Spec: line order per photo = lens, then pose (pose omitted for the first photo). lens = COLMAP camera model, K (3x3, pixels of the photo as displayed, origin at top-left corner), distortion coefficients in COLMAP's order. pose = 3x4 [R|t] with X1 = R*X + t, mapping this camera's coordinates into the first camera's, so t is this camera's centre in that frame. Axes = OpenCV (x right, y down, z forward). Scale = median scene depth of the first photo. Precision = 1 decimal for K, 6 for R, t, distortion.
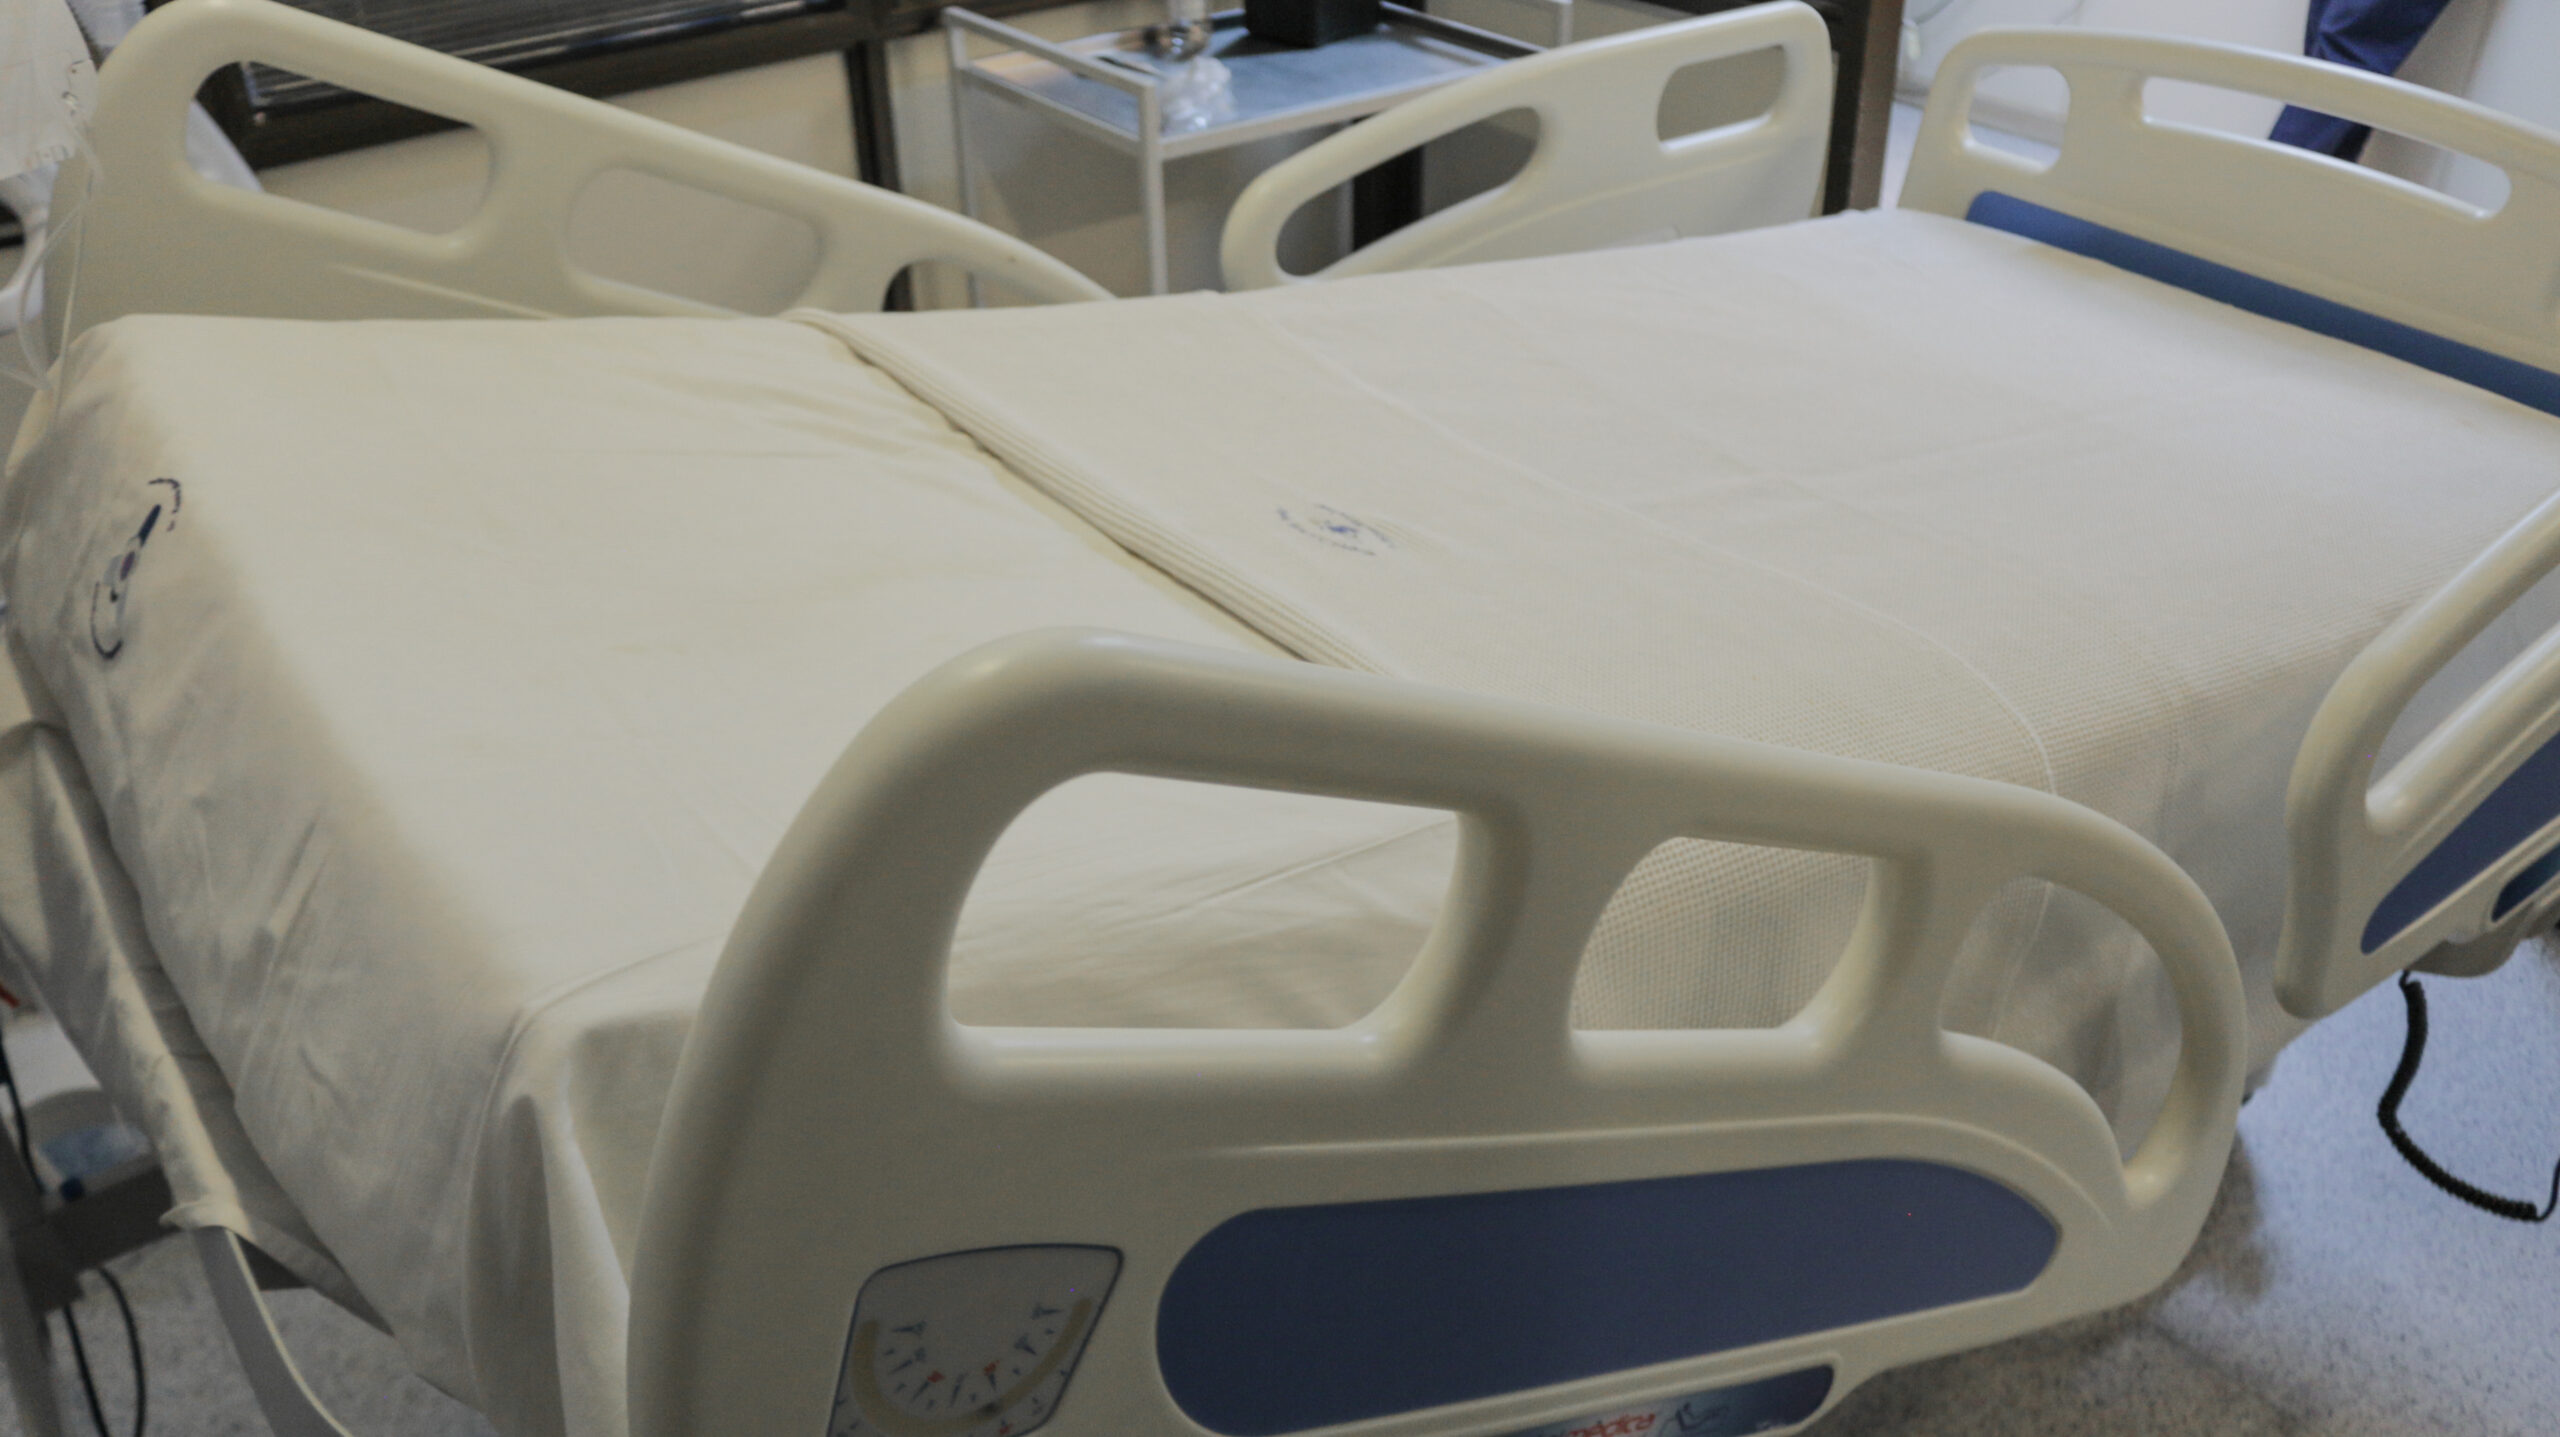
lens RADIAL K [[2114.6, 0, 1280.0], [0, 2114.6, 718.5], [0, 0, 1]] dist [-0.157899, 0.132805]
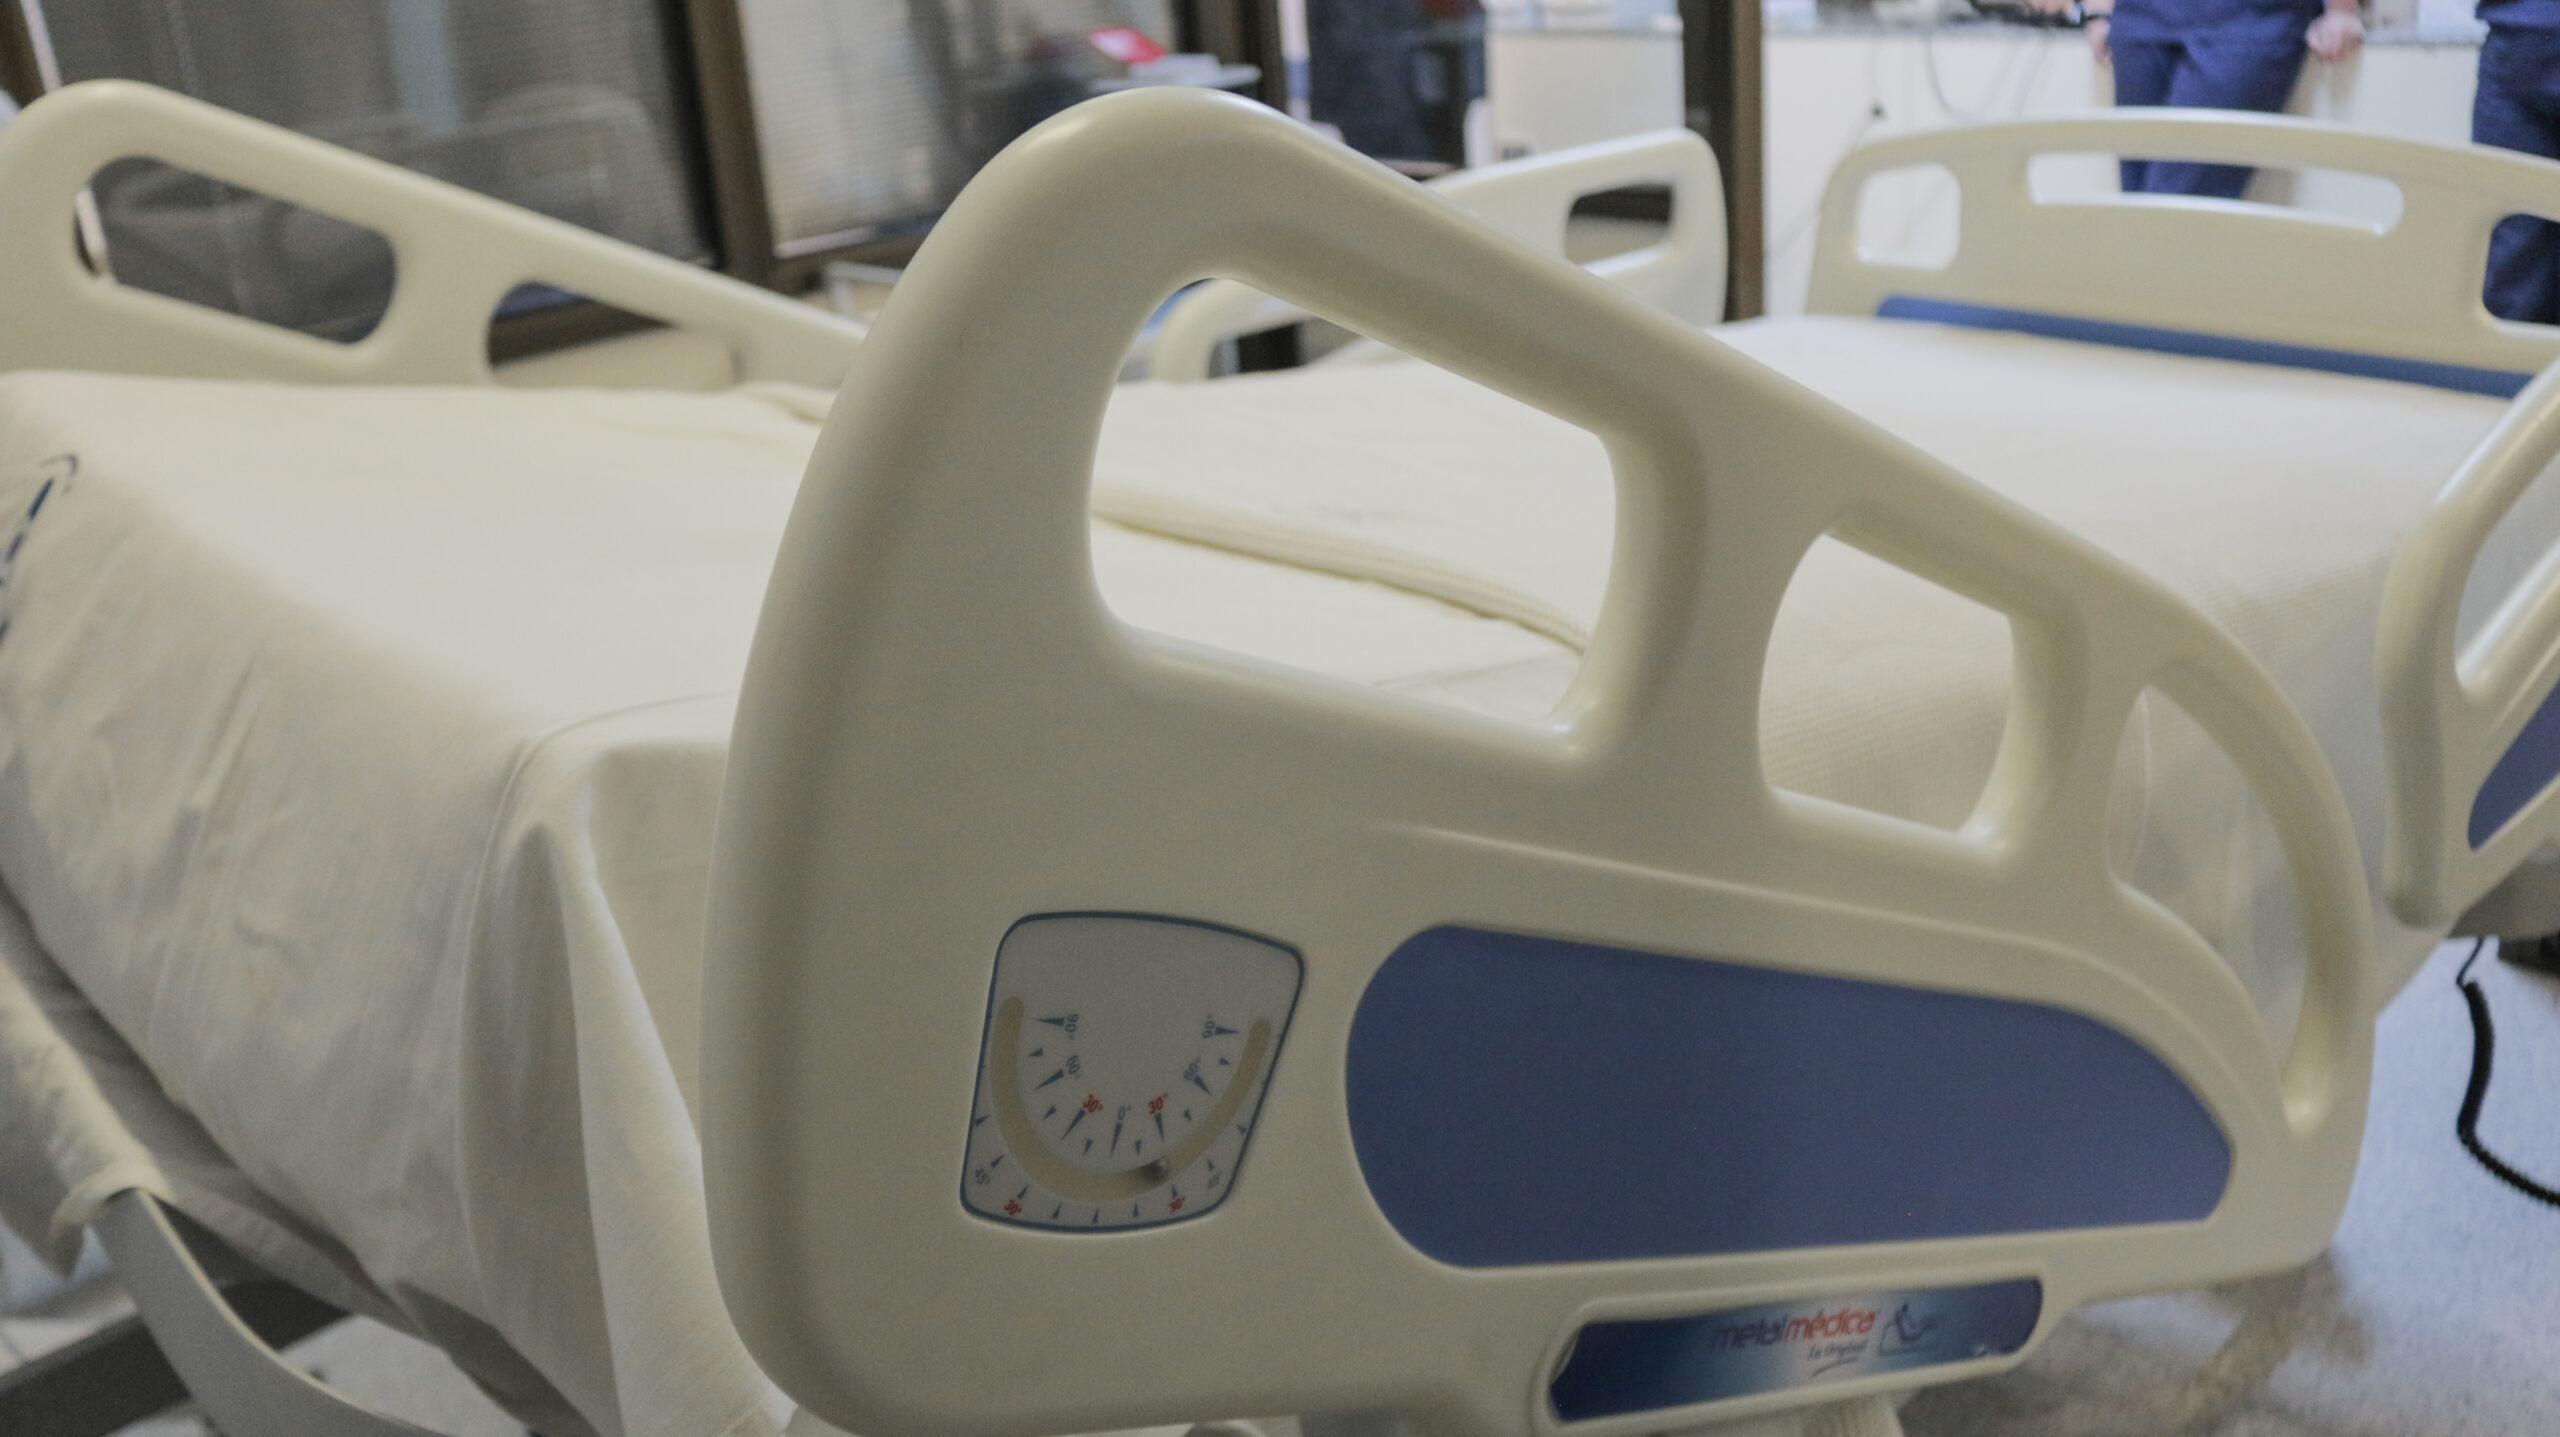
lens RADIAL K [[2096.1, 0, 1277.8], [0, 2096.1, 705.8], [0, 0, 1]] dist [-0.161191, 0.128366]
pose [[0.993526, -0.092991, 0.065265, -0.120771], [0.103456, 0.977926, -0.181544, 0.287837], [-0.046942, 0.187120, 0.981215, 0.191534]]
